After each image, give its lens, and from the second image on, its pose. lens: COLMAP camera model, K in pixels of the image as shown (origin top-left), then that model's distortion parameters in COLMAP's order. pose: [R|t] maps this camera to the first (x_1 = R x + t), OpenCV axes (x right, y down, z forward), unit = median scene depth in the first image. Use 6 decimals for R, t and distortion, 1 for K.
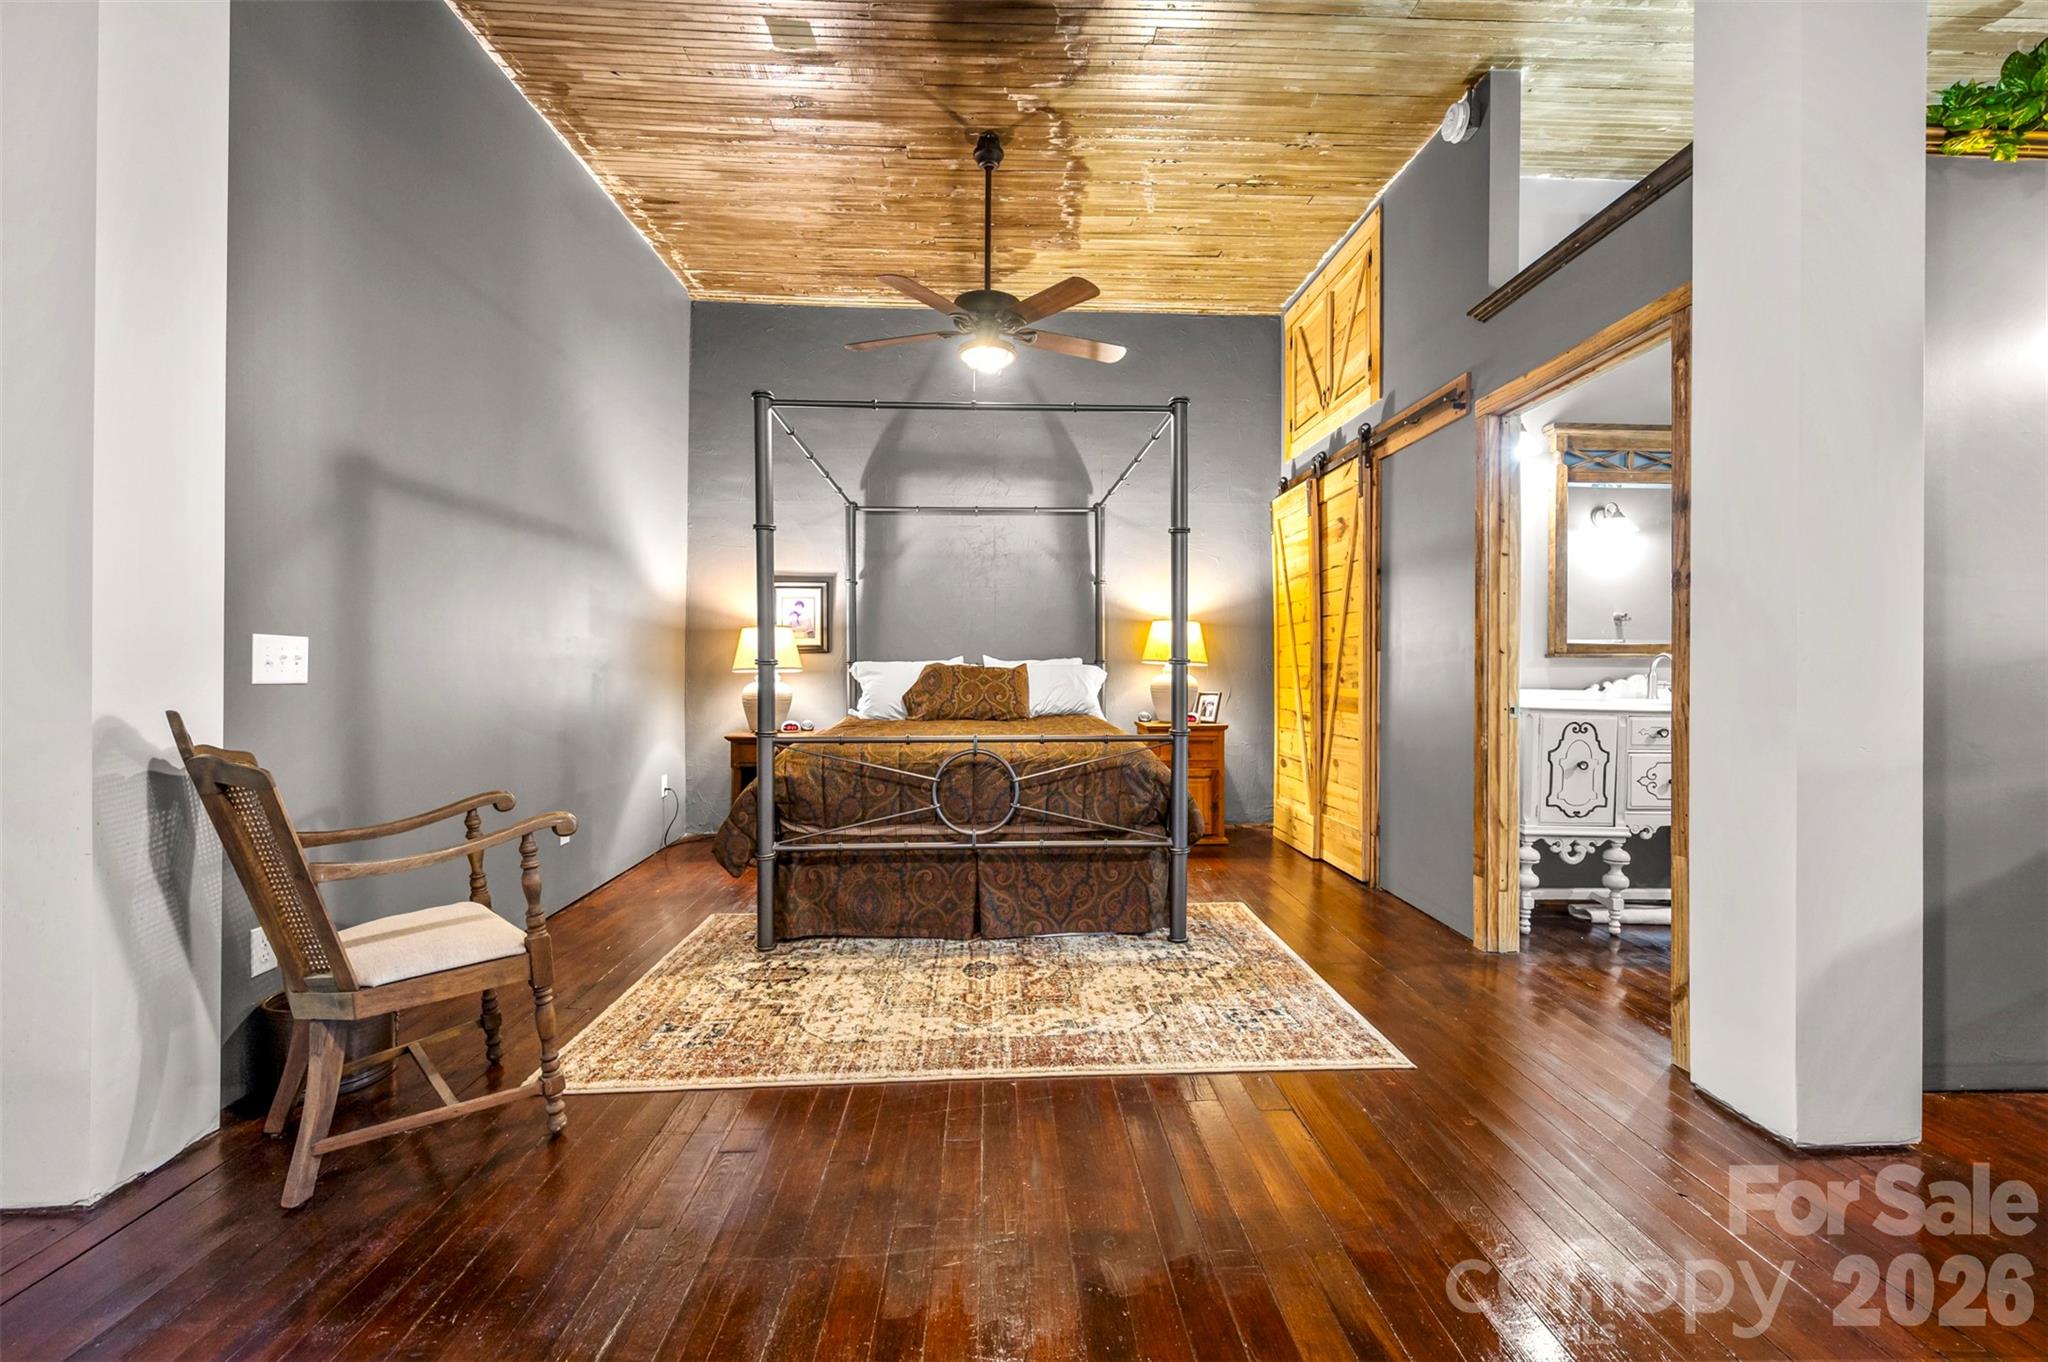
lens RADIAL K [[874.8, 0, 1032.1], [0, 874.8, 666.6], [0, 0, 1]] dist [-0.000322, 0.000820]
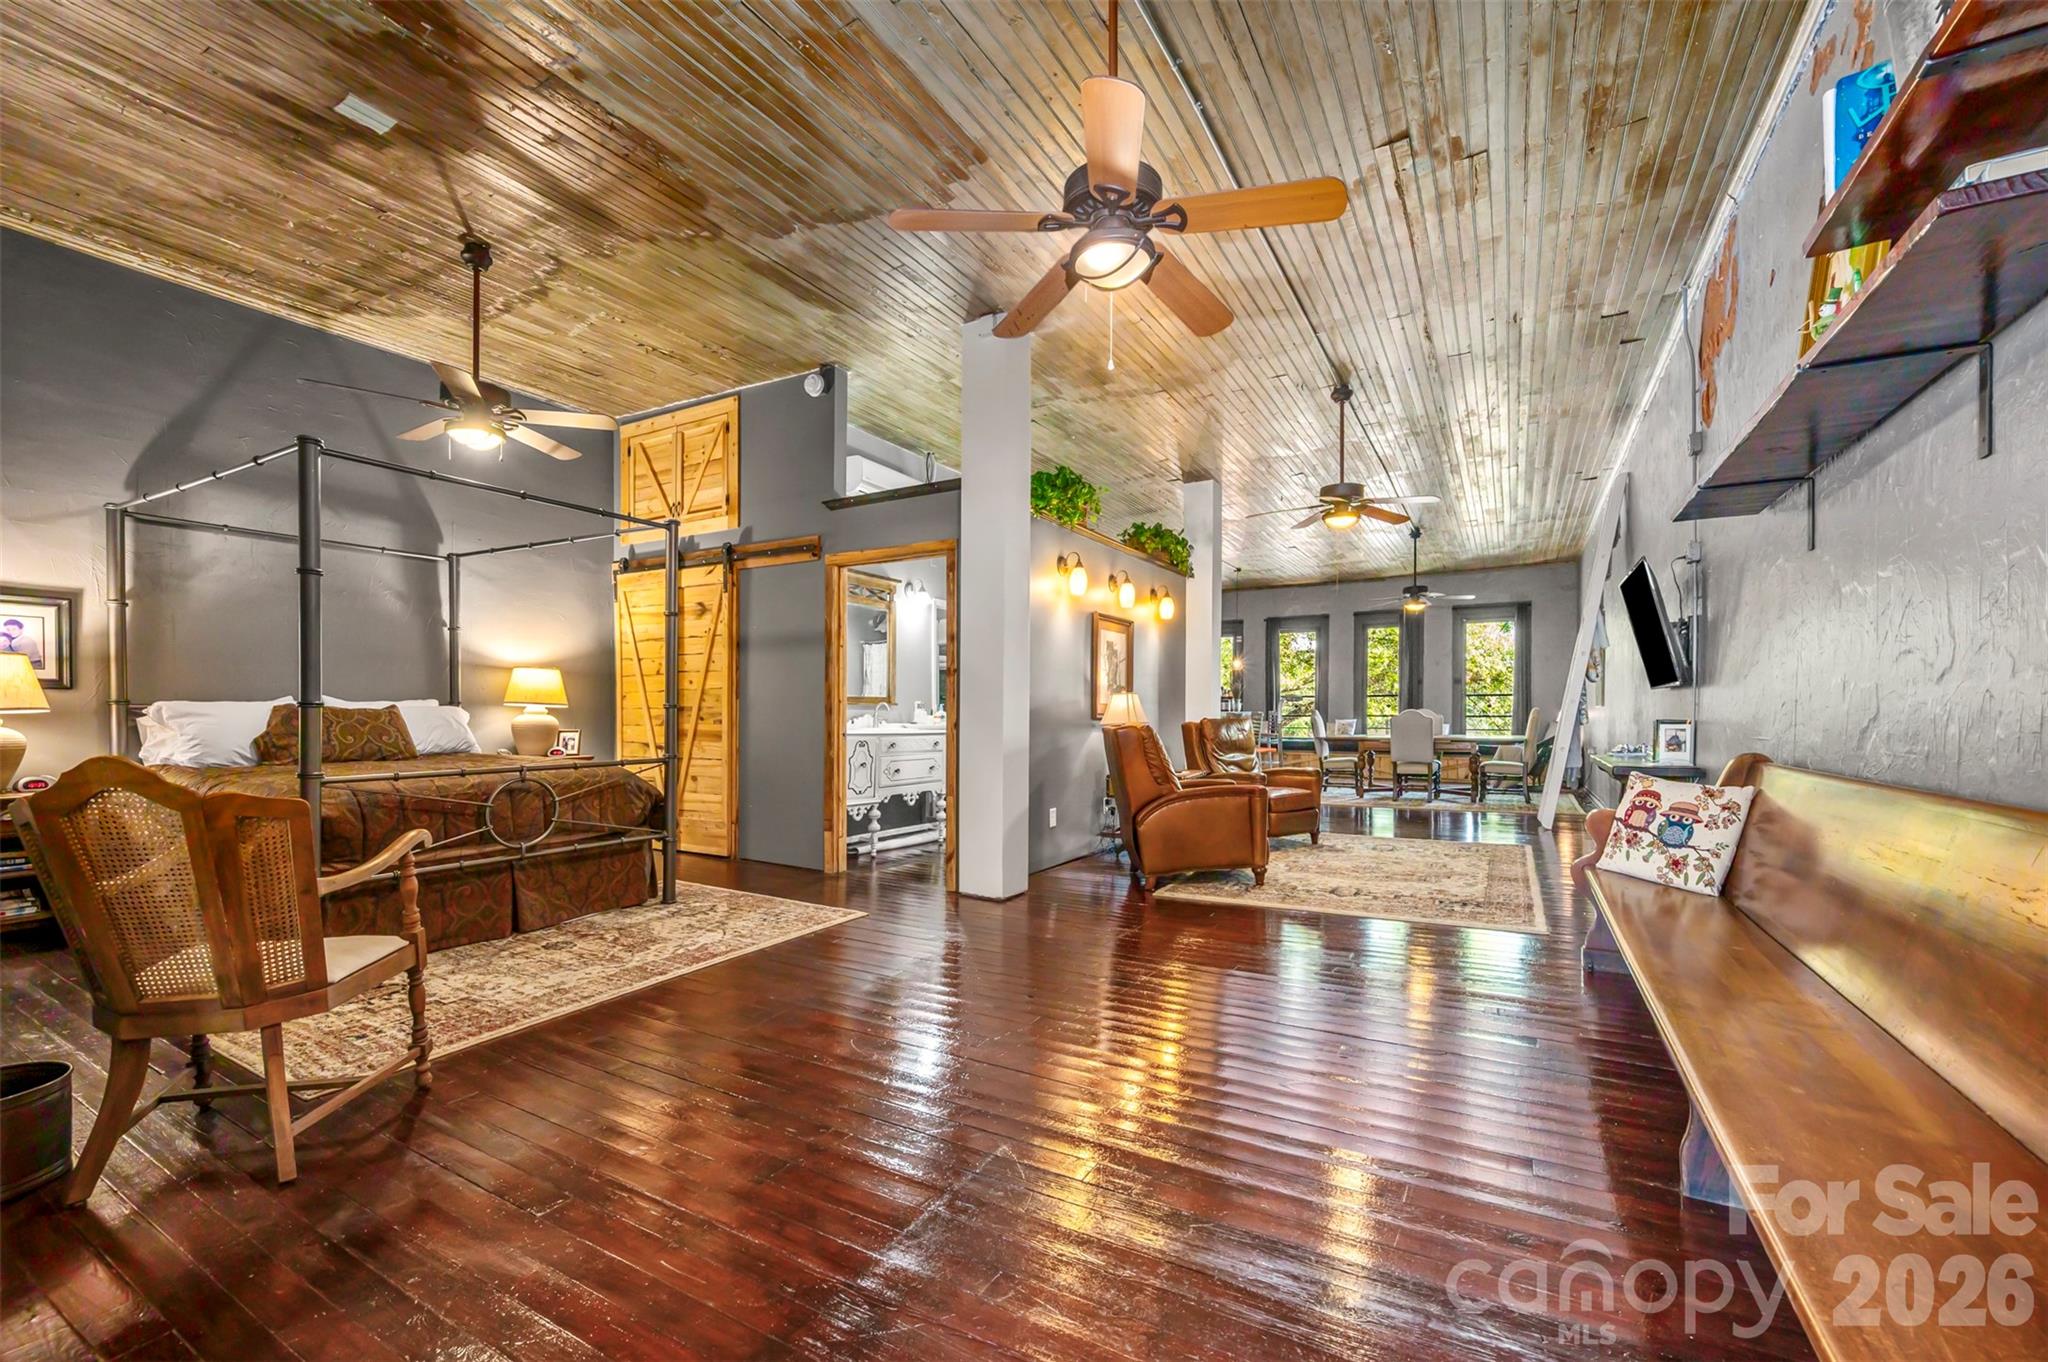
lens RADIAL K [[842.4, 0, 1021.5], [0, 842.4, 708.9], [0, 0, 1]] dist [0.000729, 0.000070]
pose [[0.546221, 0.001658, 0.837639, -0.650487], [-0.005954, 0.999980, 0.001903, -0.007252], [-0.837620, -0.006027, 0.546220, -0.217967]]
